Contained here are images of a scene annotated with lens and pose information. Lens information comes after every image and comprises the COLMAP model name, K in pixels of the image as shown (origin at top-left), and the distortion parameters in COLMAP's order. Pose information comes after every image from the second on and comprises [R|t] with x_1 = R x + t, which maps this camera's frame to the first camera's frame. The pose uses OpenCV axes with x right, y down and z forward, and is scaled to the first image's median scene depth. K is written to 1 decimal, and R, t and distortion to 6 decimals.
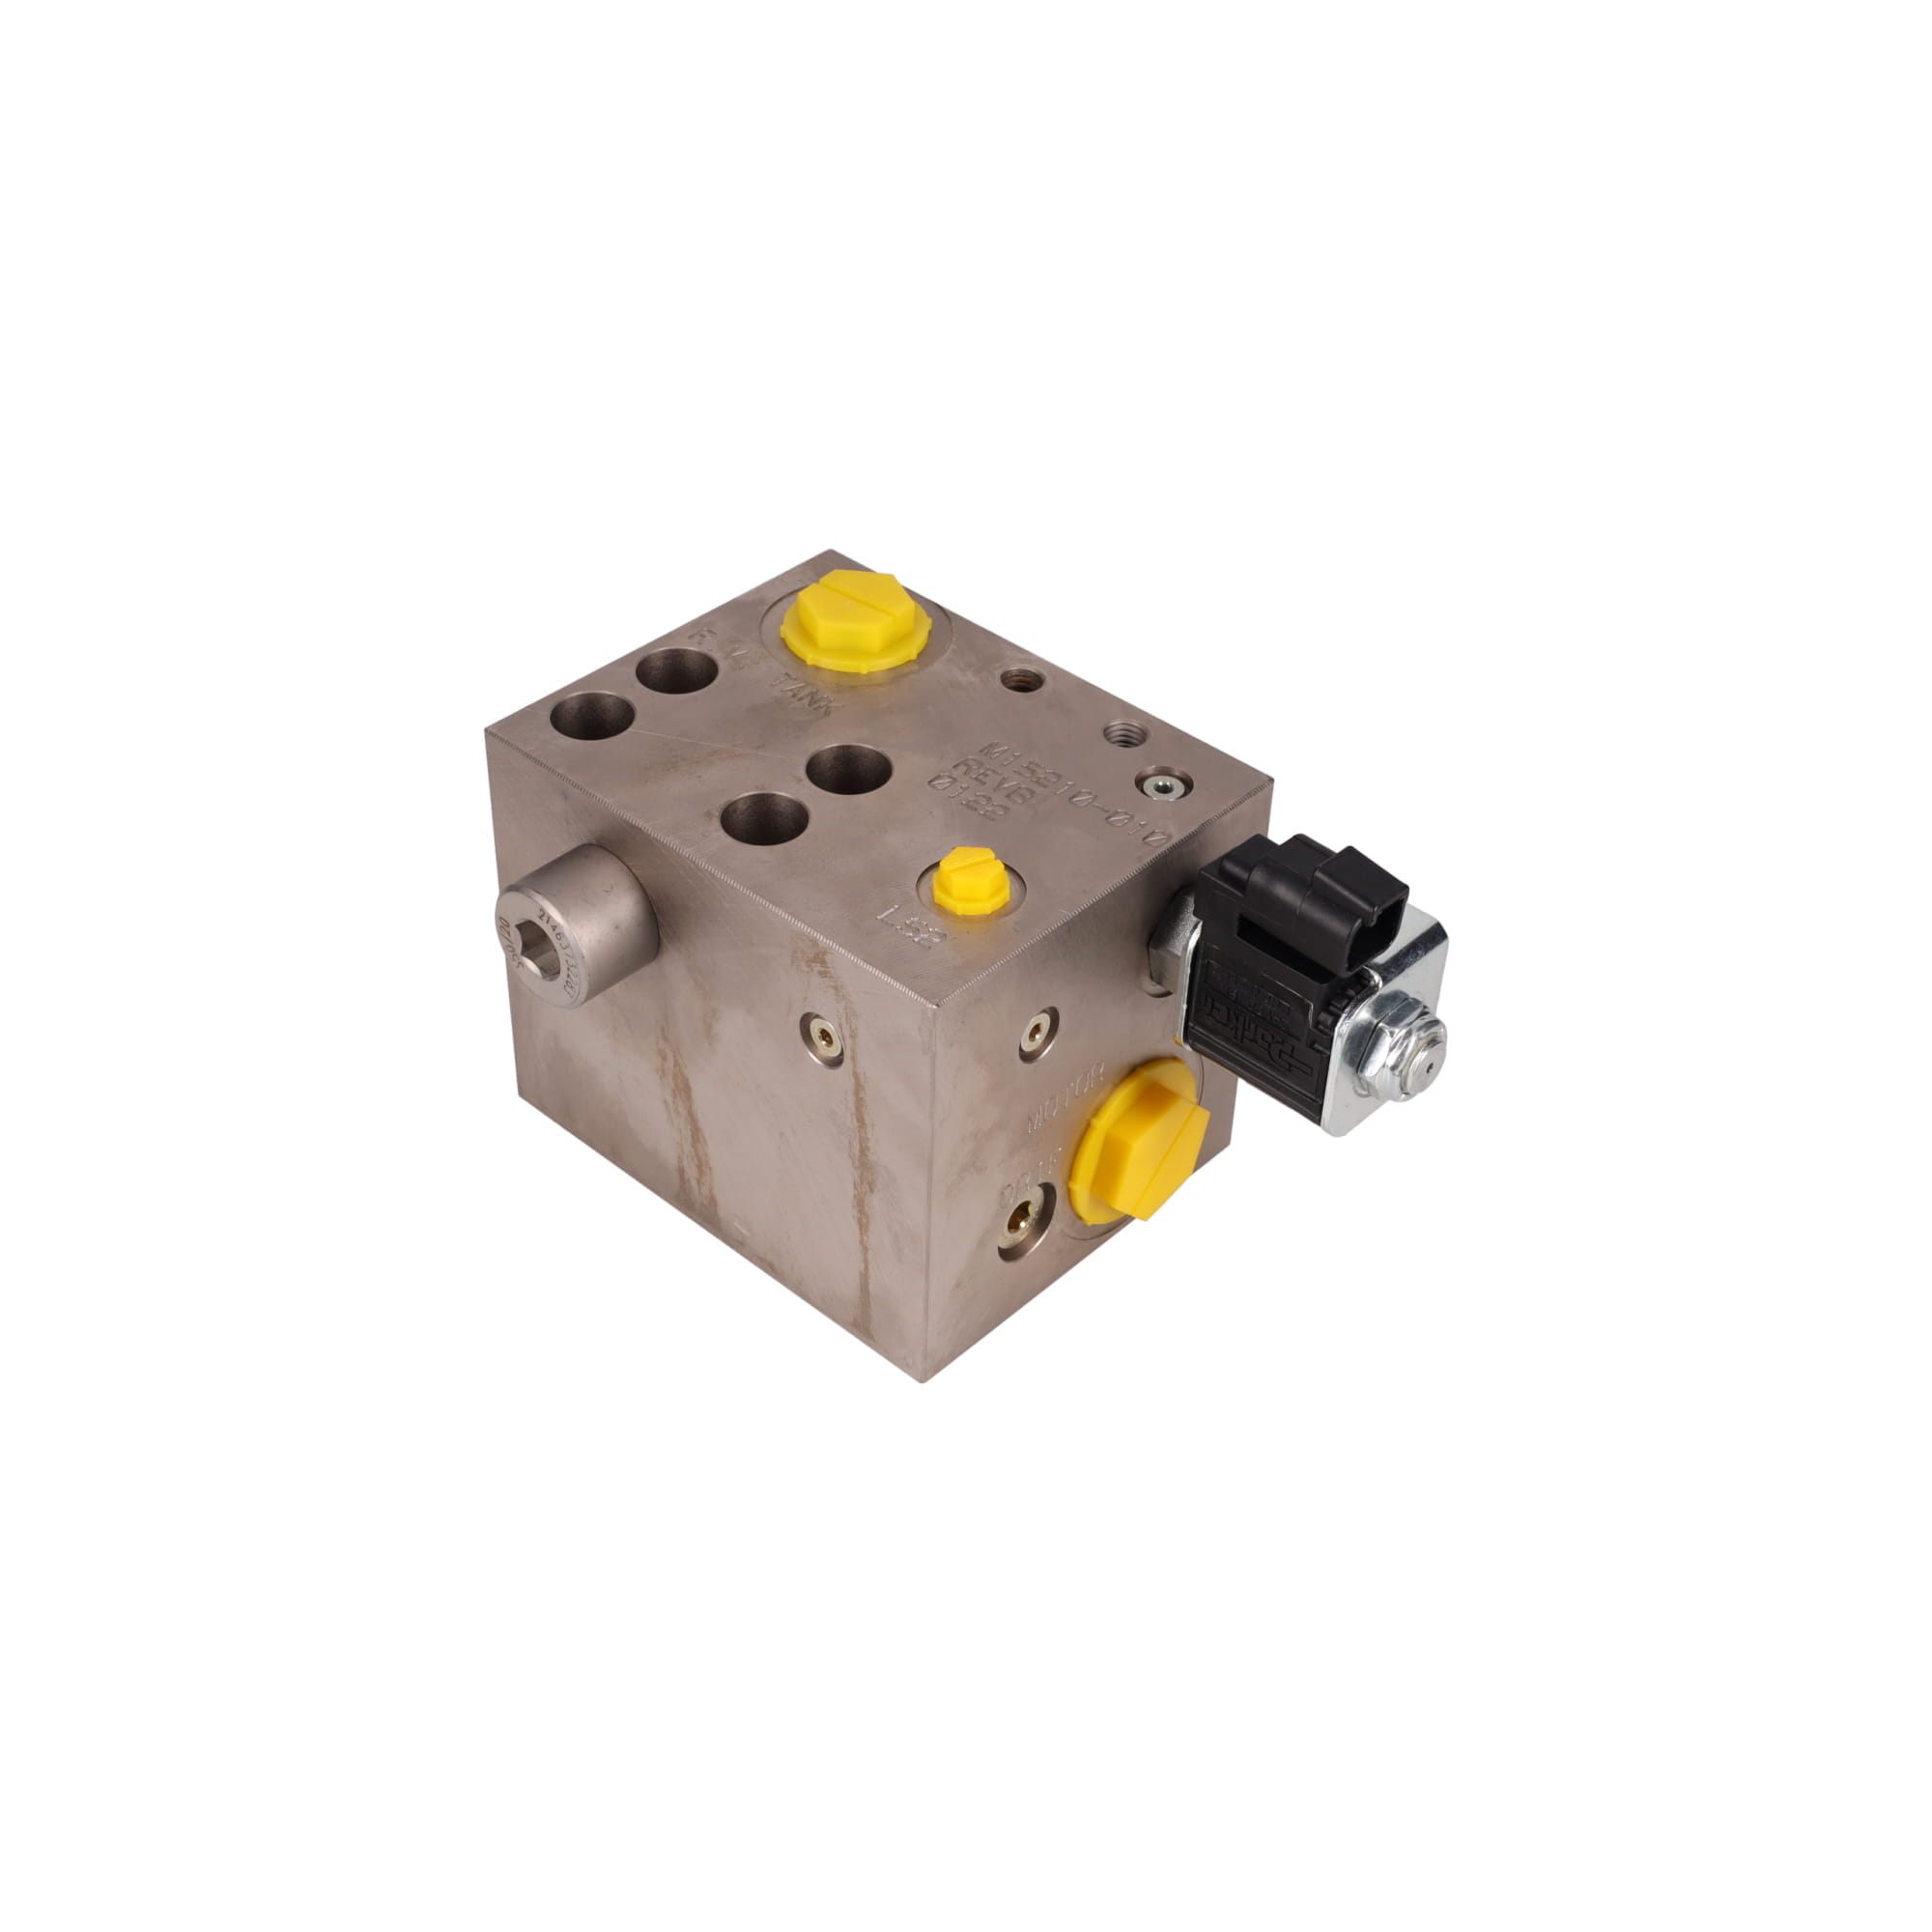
lens RADIAL K [[2956.6, 0, 966.0], [0, 2956.6, 966.0], [0, 0, 1]] dist [0.010517, 0.000888]
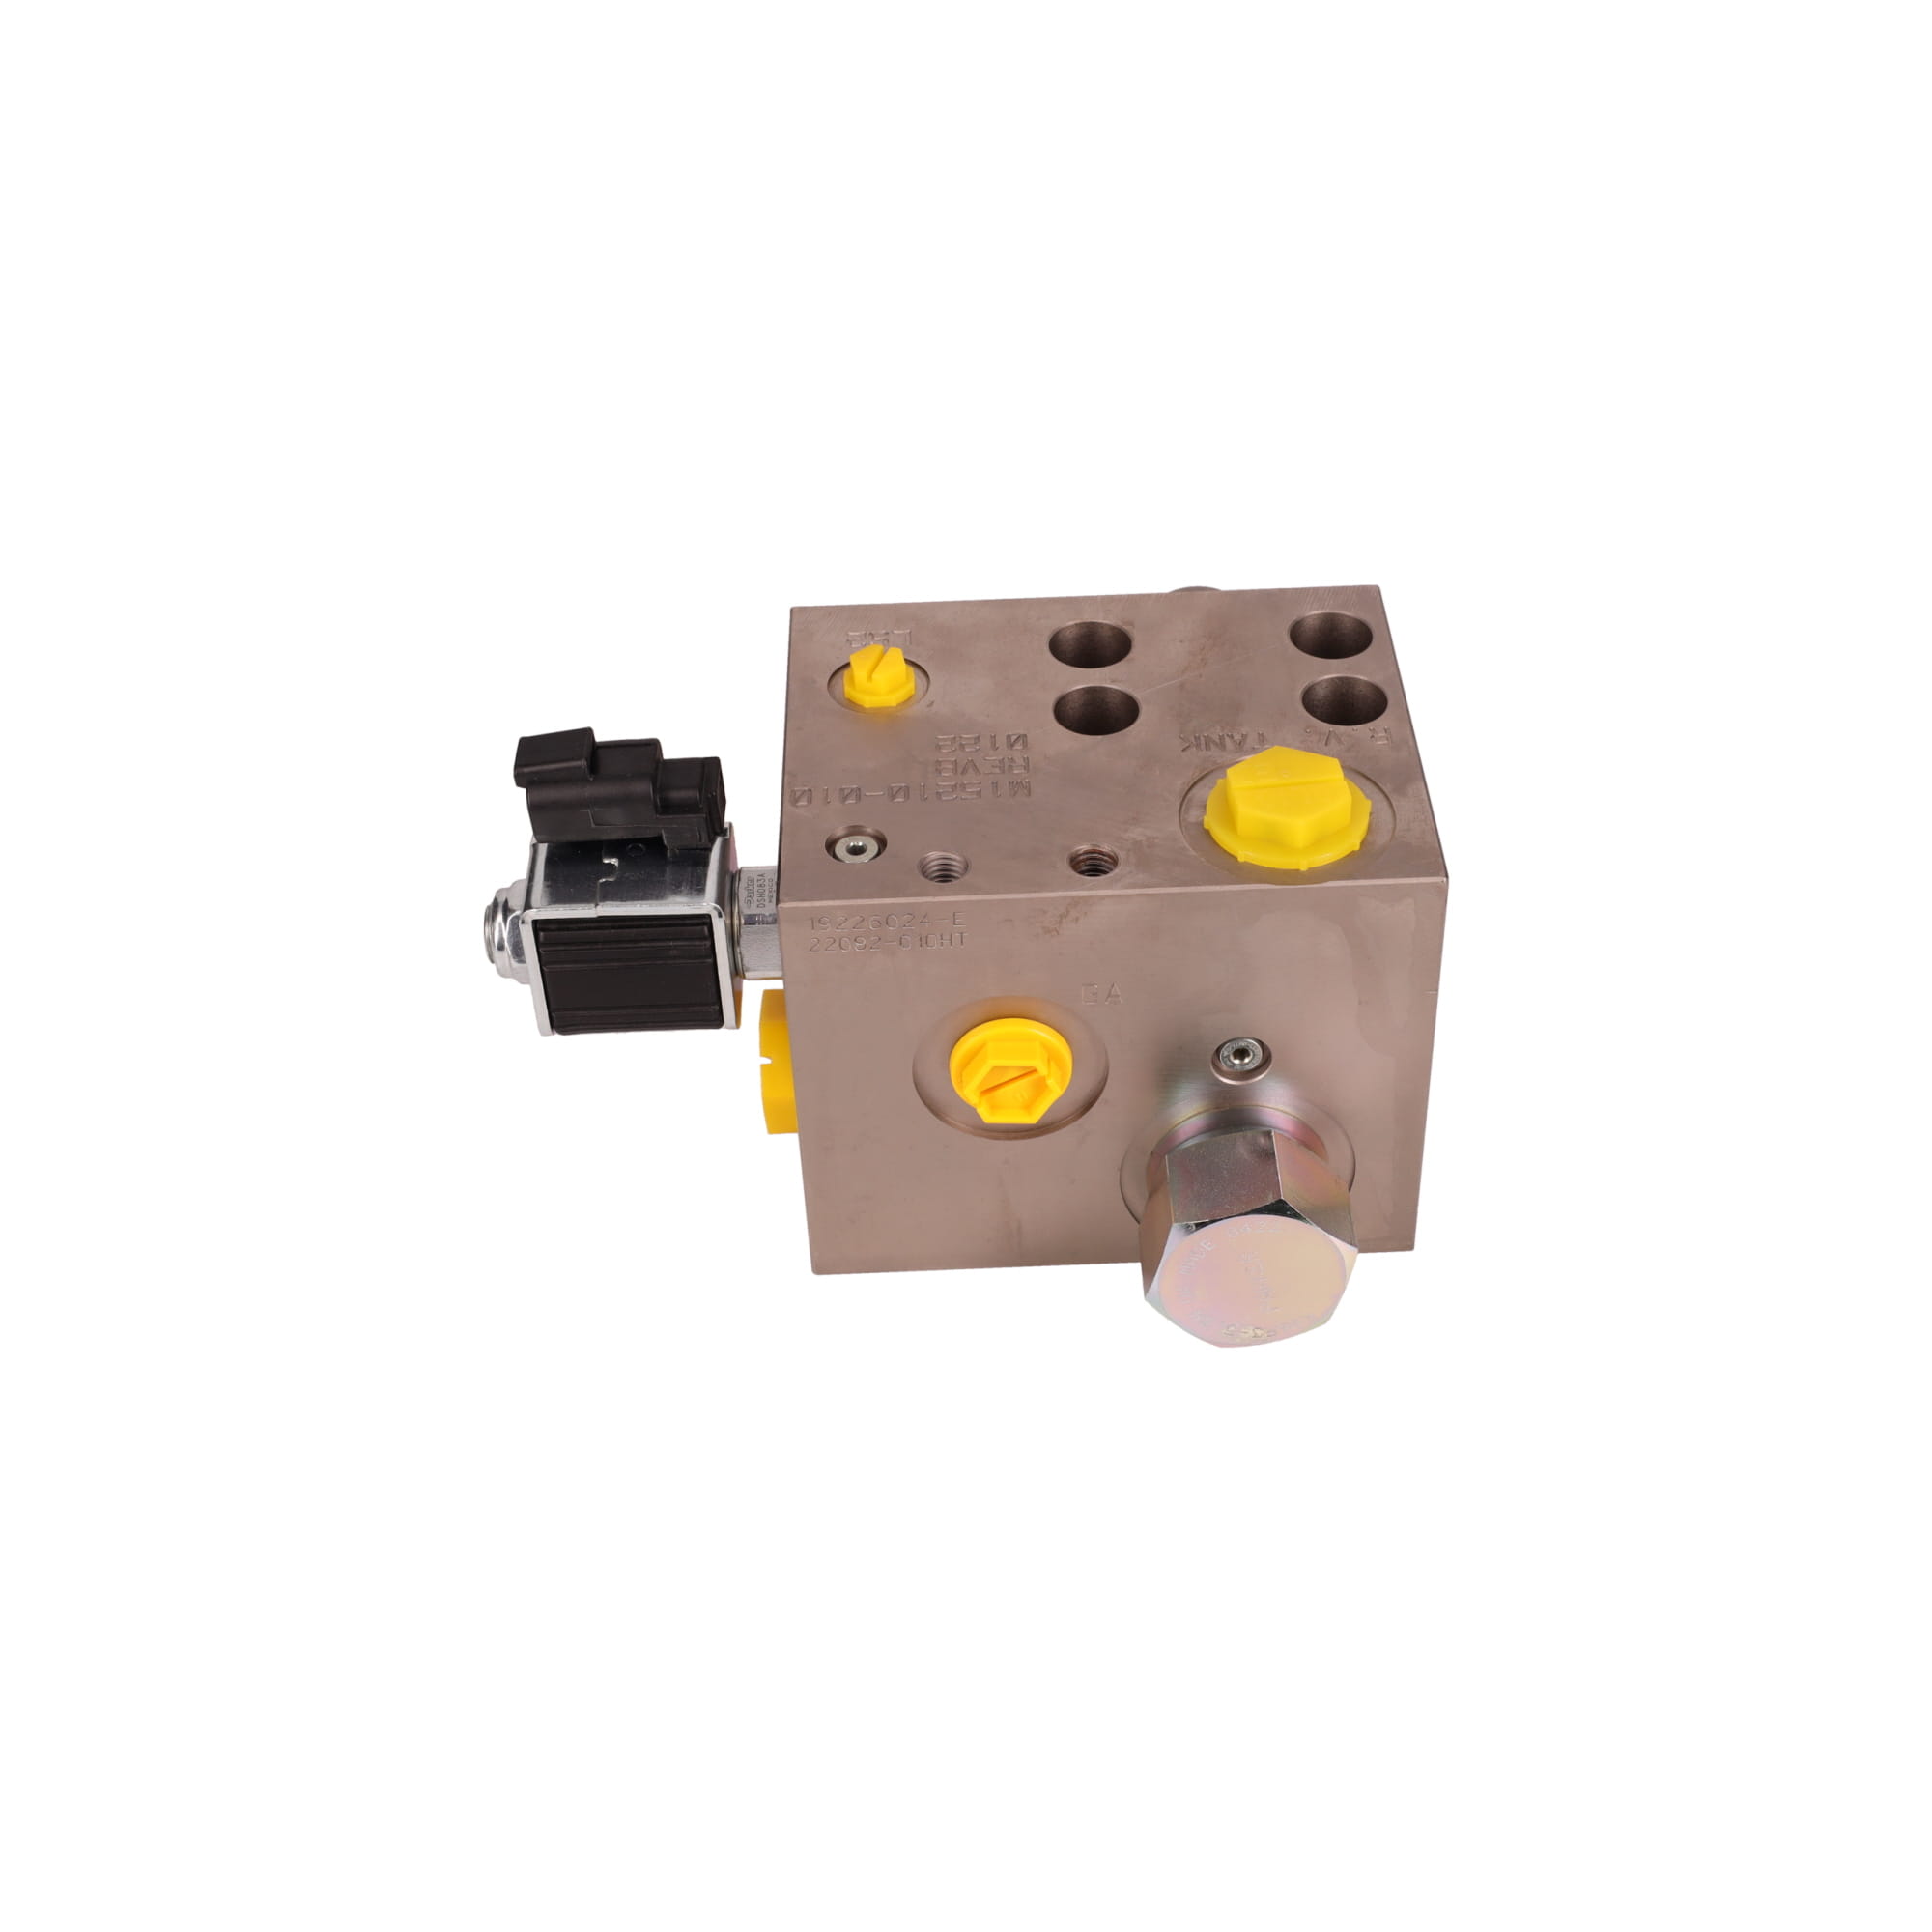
lens RADIAL K [[2956.6, 0, 966.0], [0, 2956.6, 966.0], [0, 0, 1]] dist [0.010517, 0.000888]
pose [[-0.720848, 0.447088, -0.529614, 0.558829], [-0.428253, 0.313500, 0.847536, -0.864674], [0.544957, 0.837753, -0.034519, 1.072319]]
